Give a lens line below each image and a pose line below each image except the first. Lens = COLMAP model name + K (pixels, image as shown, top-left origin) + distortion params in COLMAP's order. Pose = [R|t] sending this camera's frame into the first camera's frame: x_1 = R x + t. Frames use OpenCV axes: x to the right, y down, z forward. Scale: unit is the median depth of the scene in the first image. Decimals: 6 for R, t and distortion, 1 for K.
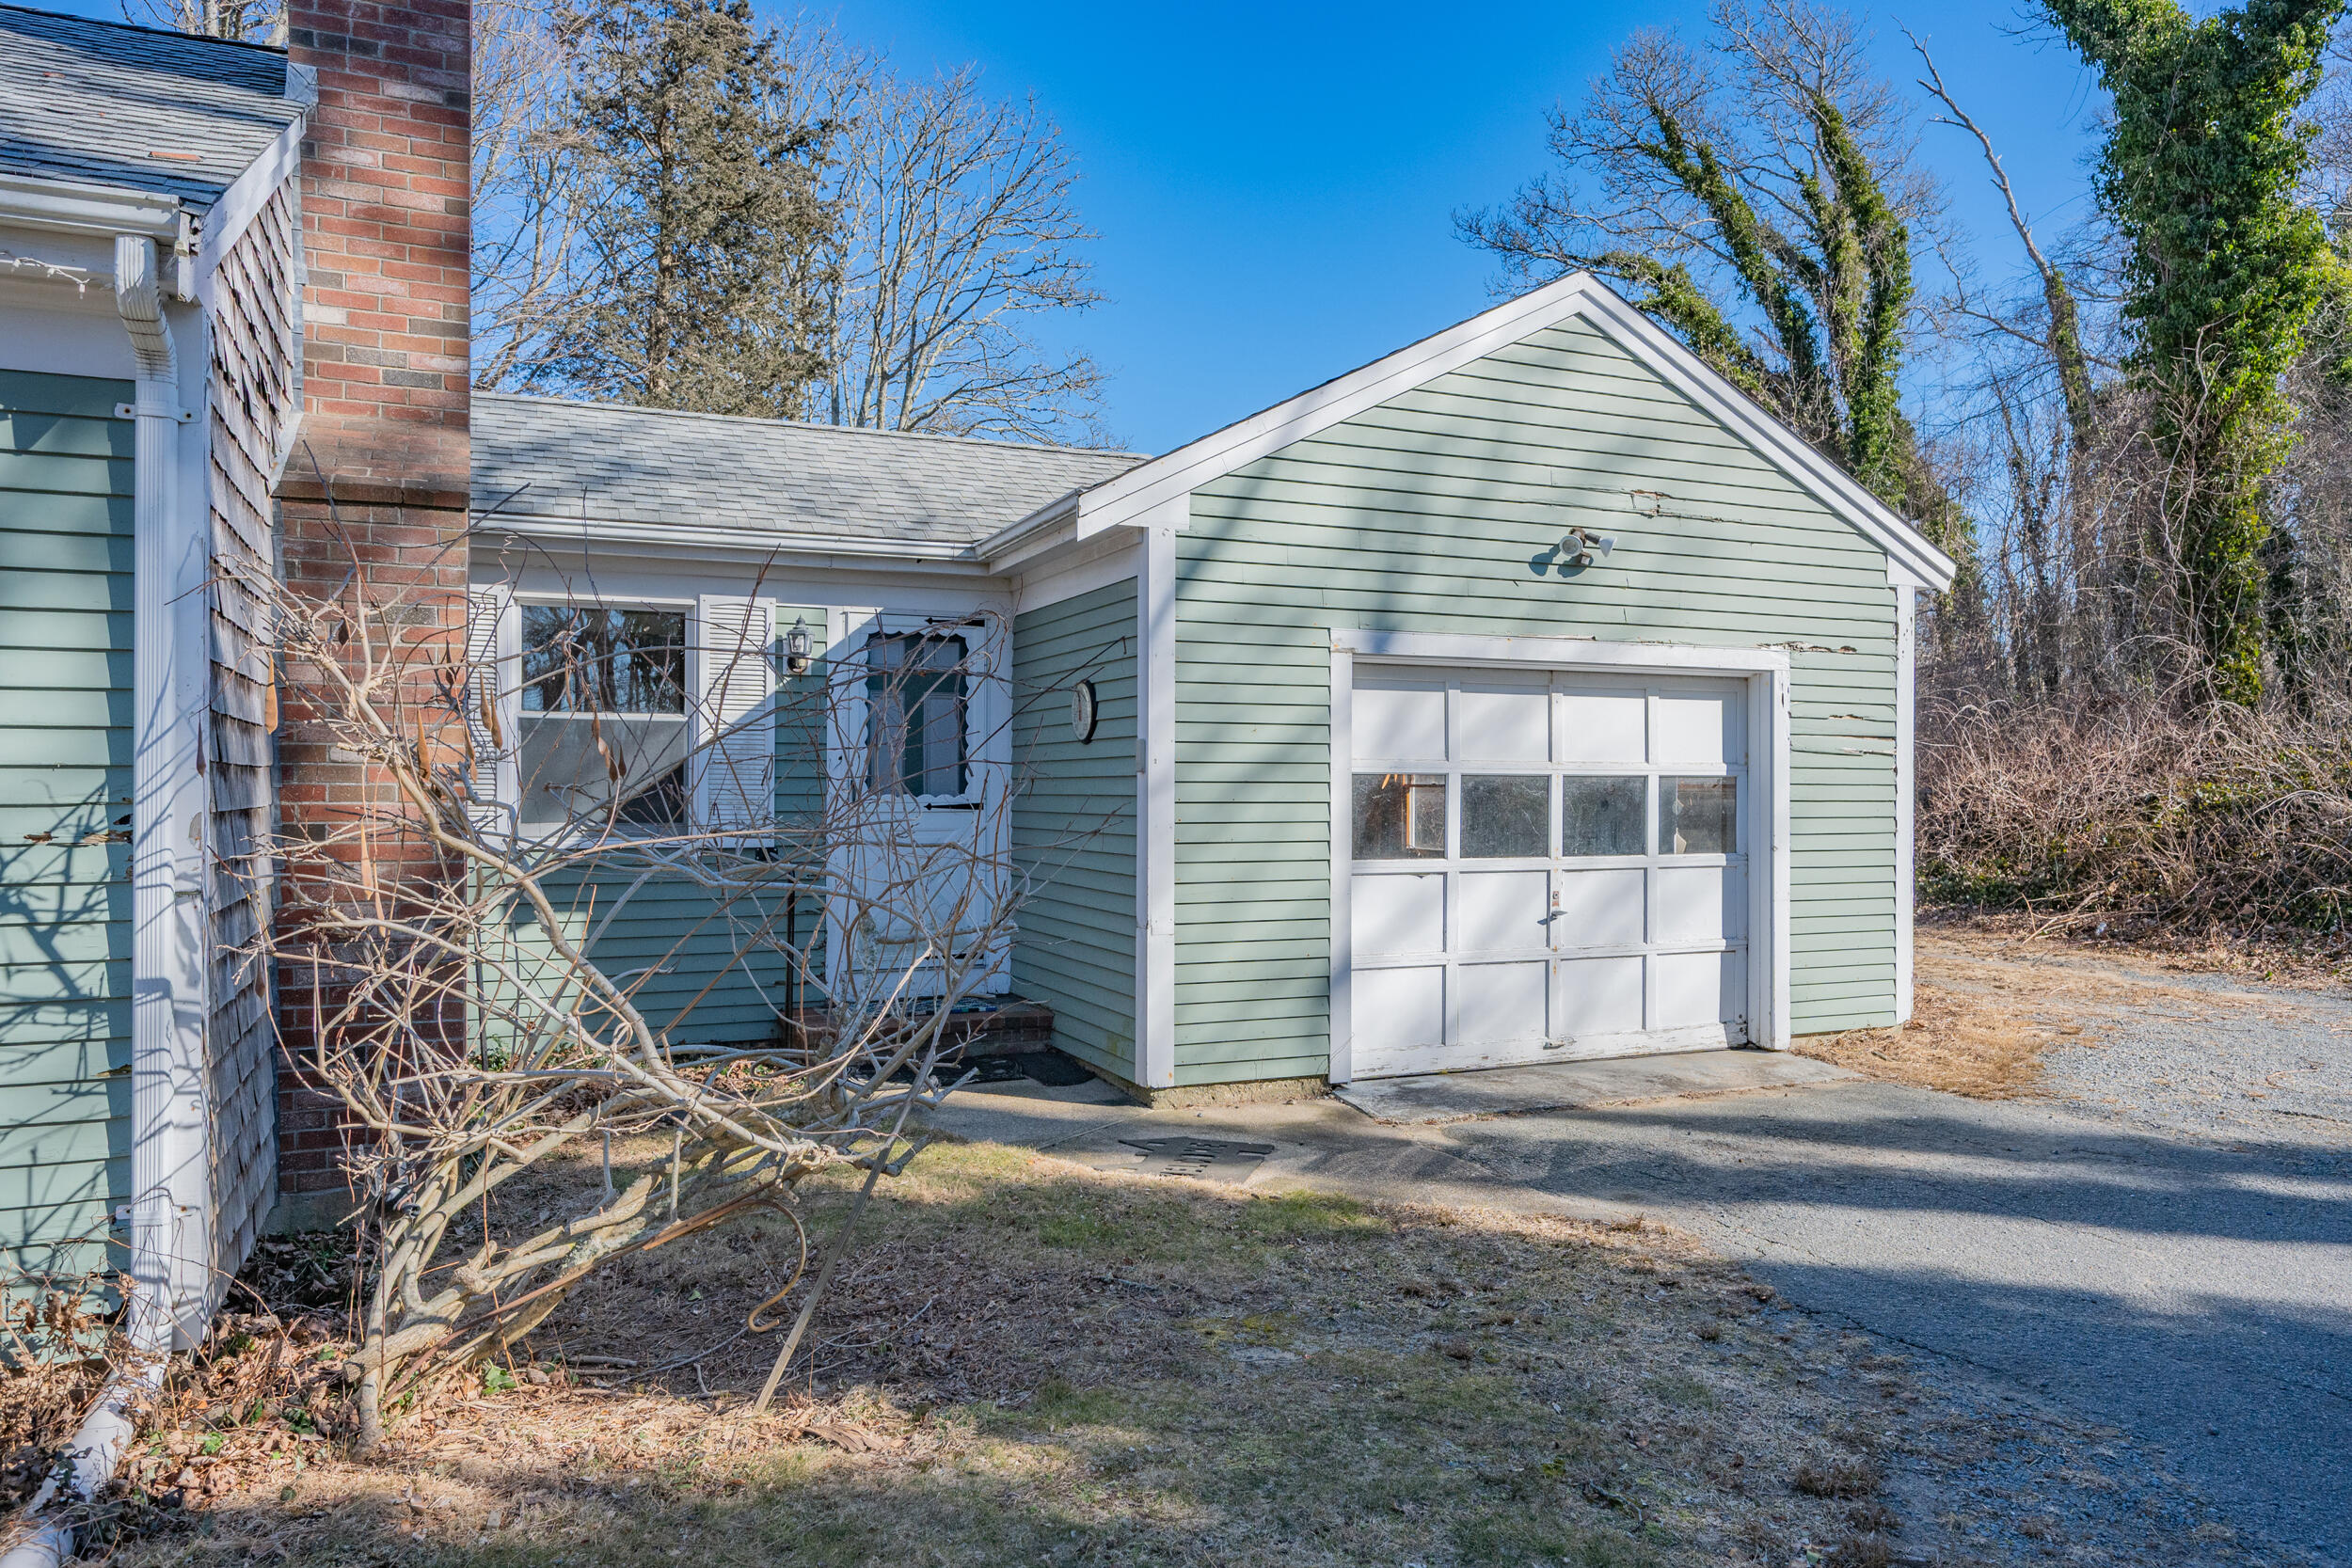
lens RADIAL K [[1558.2, 0, 1187.2], [0, 1558.2, 785.1], [0, 0, 1]] dist [-0.002078, -0.000700]
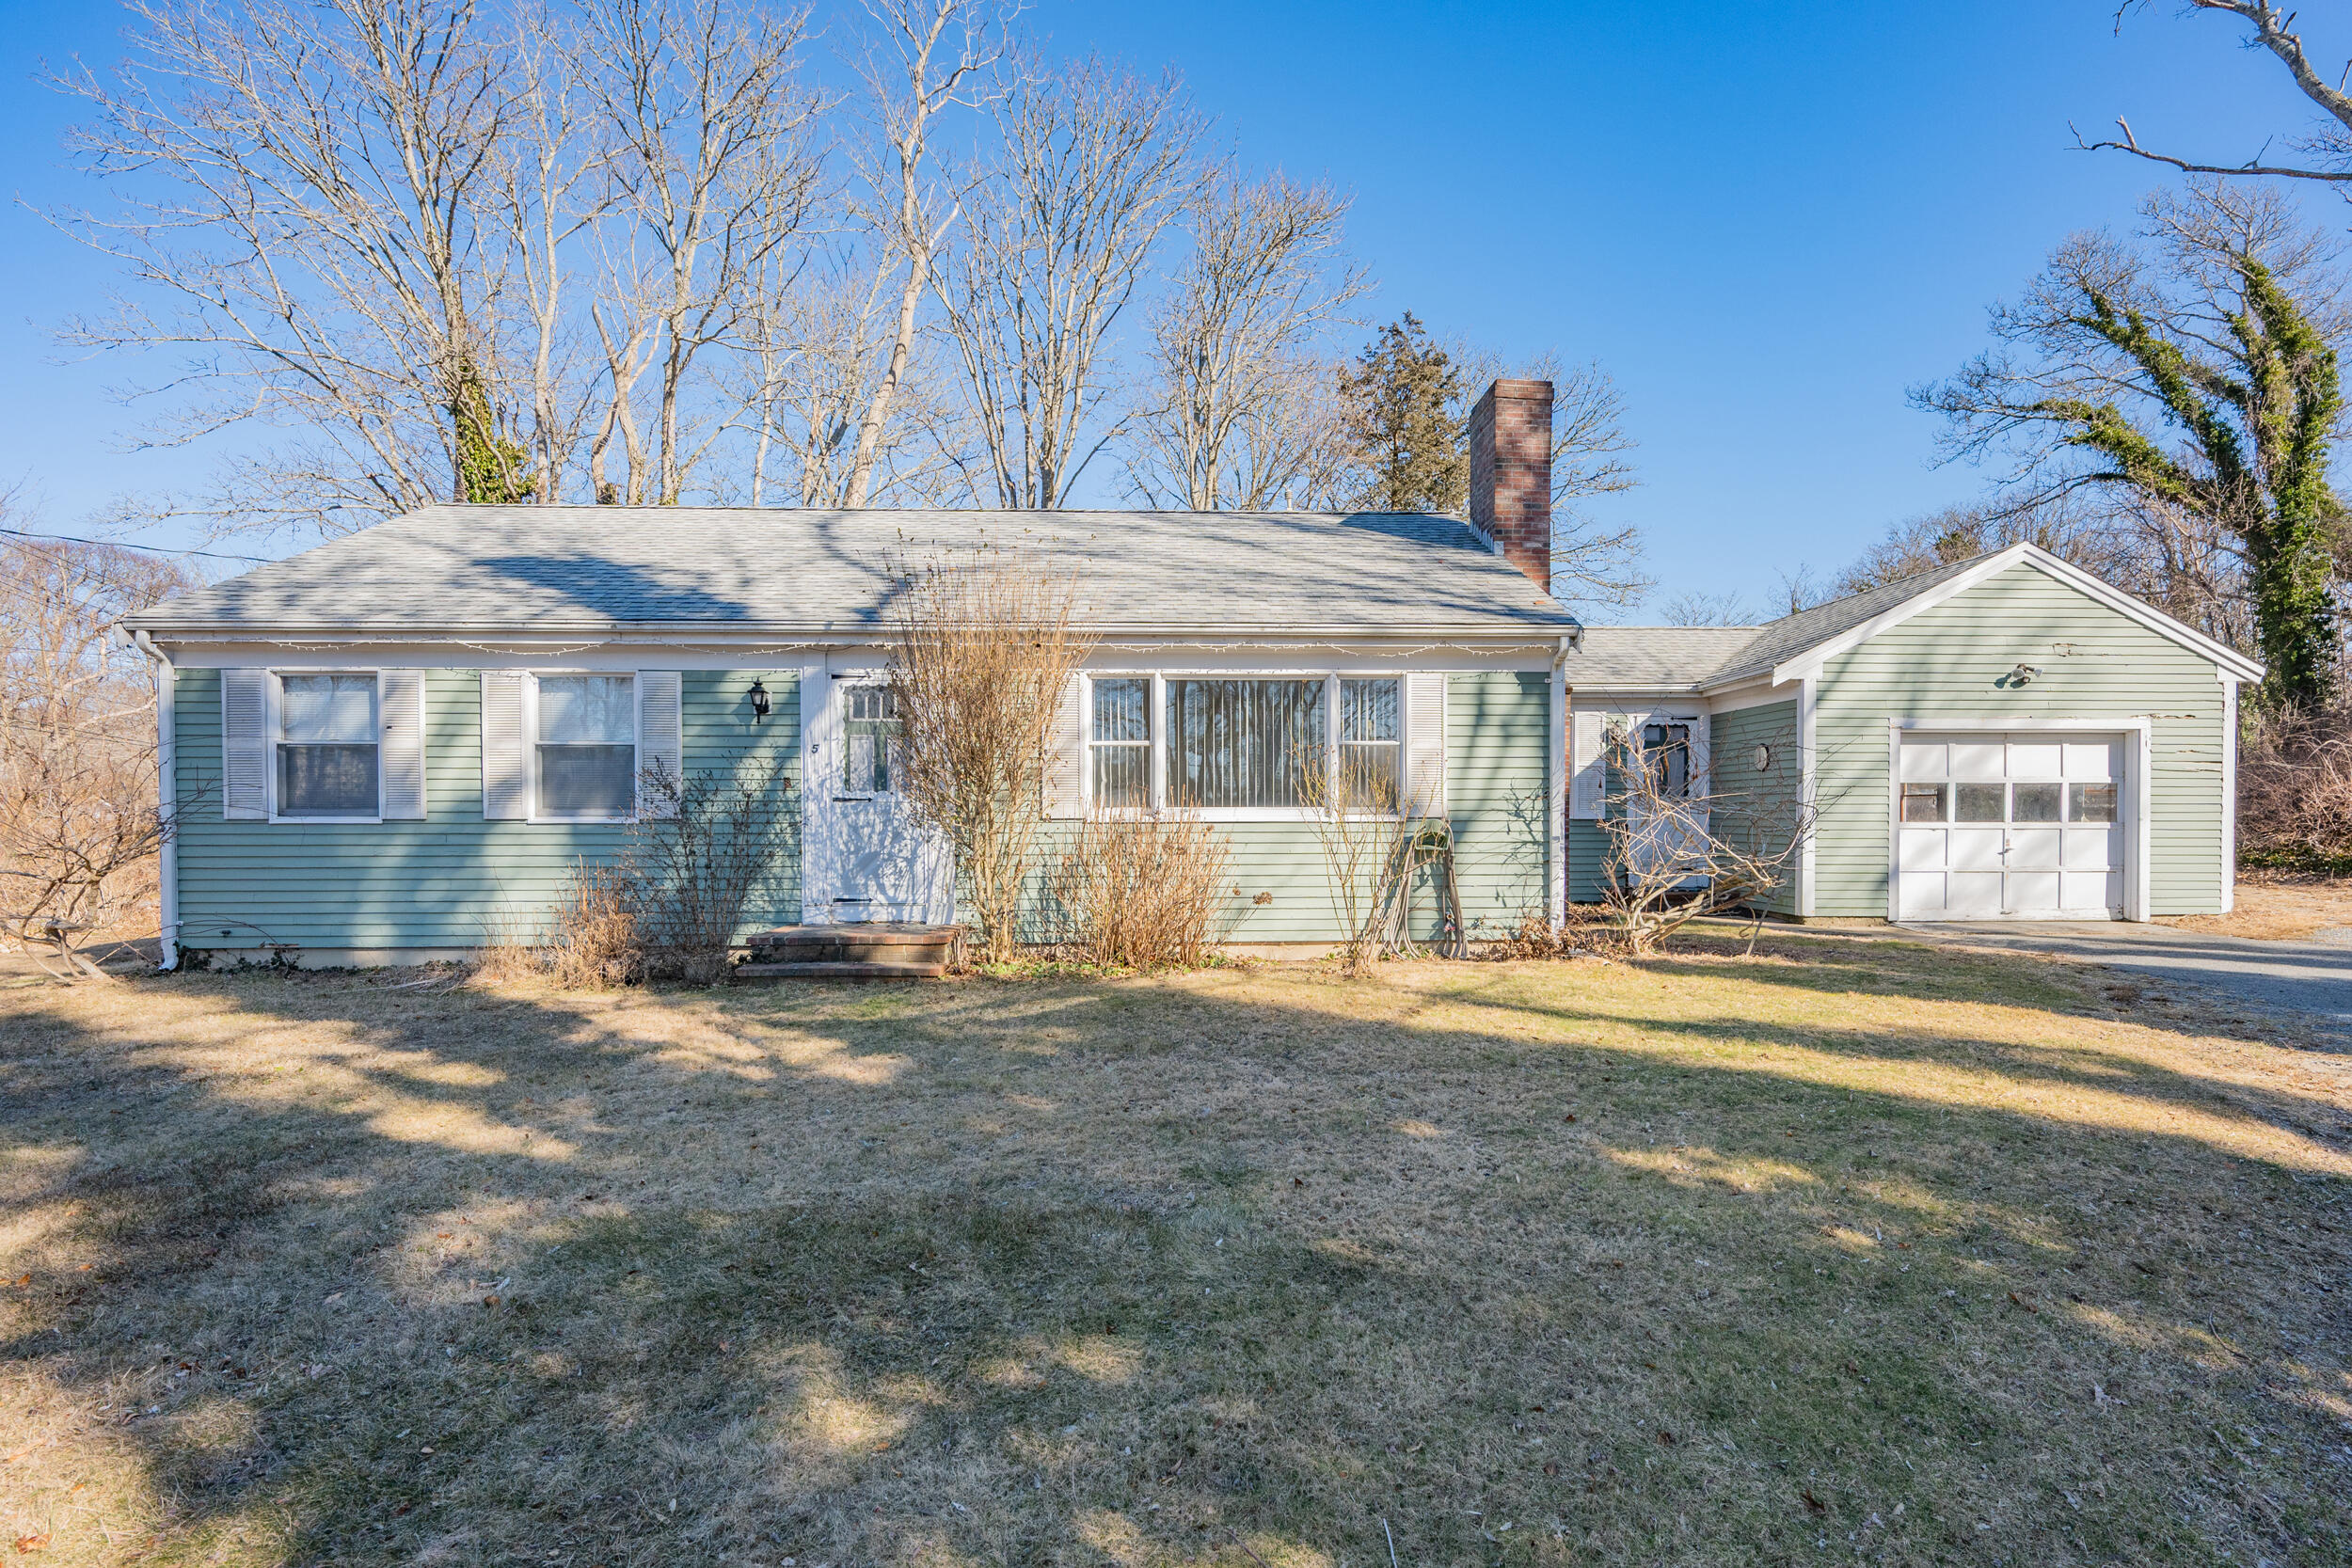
lens RADIAL K [[1119.8, 0, 1194.5], [0, 1119.8, 831.2], [0, 0, 1]] dist [-0.001631, -0.000482]
pose [[0.927219, 0.001707, -0.374517, -0.201764], [0.003776, 0.999896, 0.013905, 0.031304], [0.374502, -0.014308, 0.927116, -0.757088]]
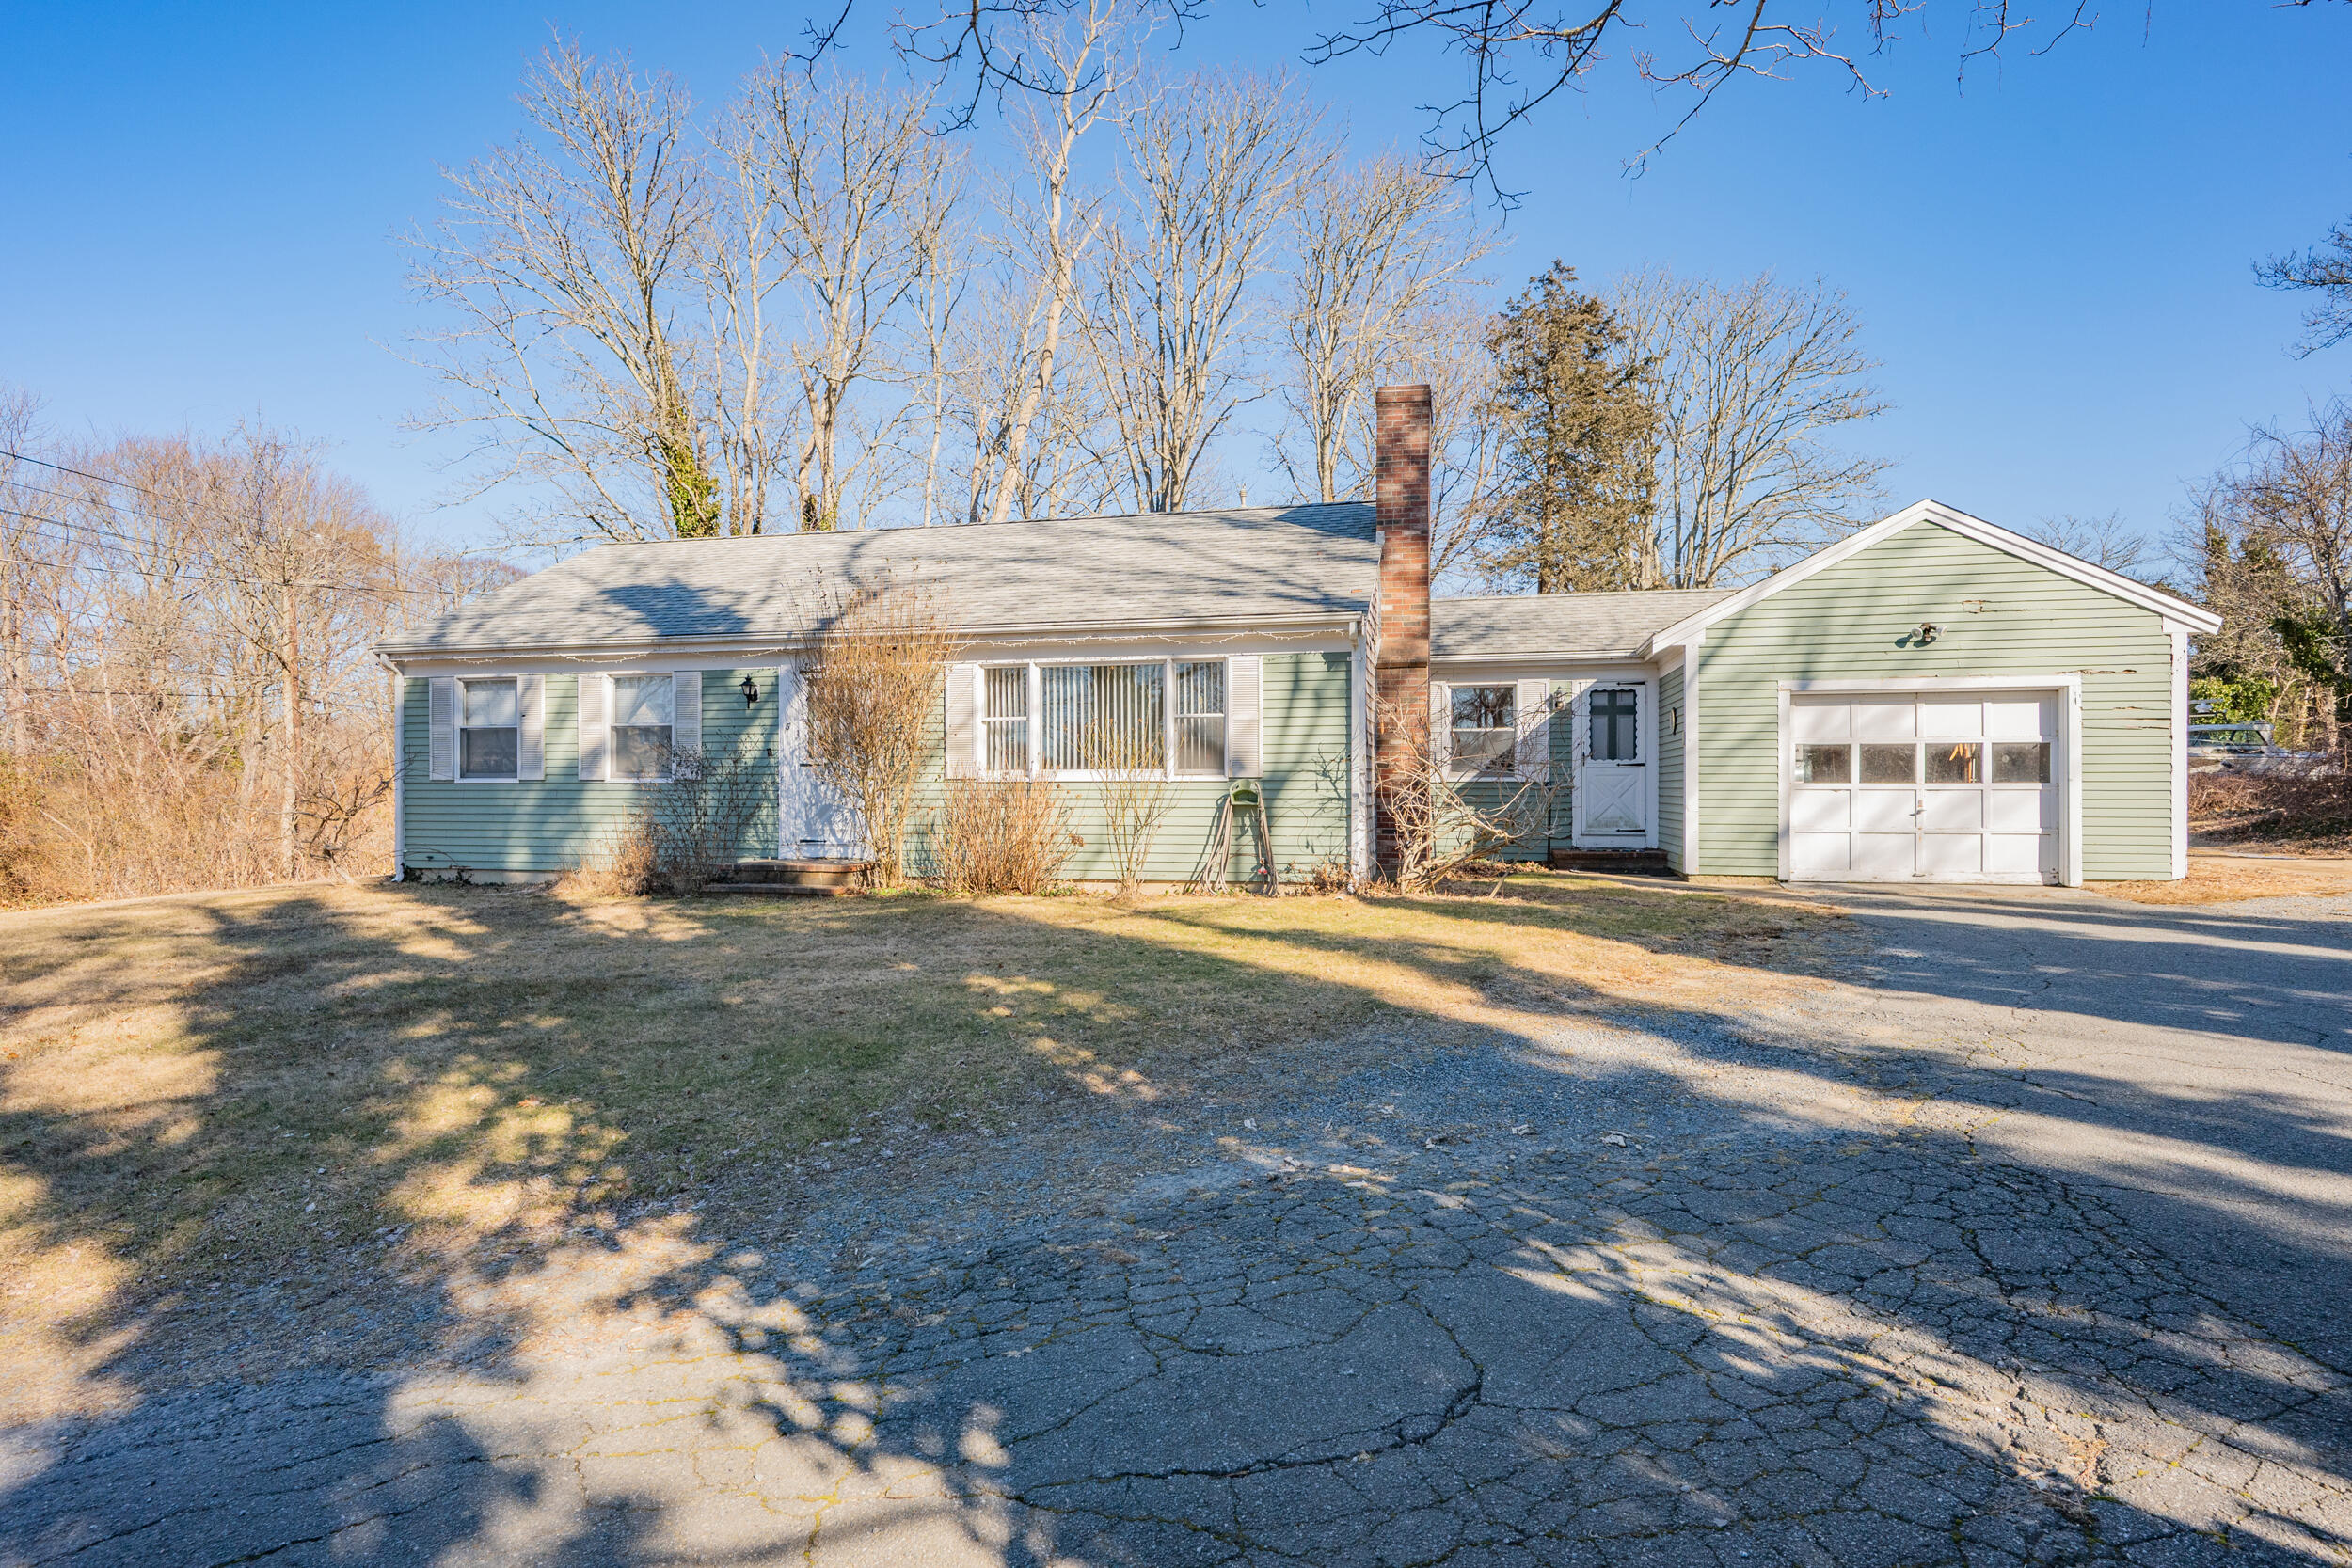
lens RADIAL K [[1210.4, 0, 1181.1], [0, 1210.4, 780.6], [0, 0, 1]] dist [-0.003071, -0.000123]
pose [[0.792833, -0.006480, -0.609405, 0.414968], [0.003577, 0.999976, -0.005979, 0.046353], [0.609429, 0.002560, 0.792837, -0.816278]]
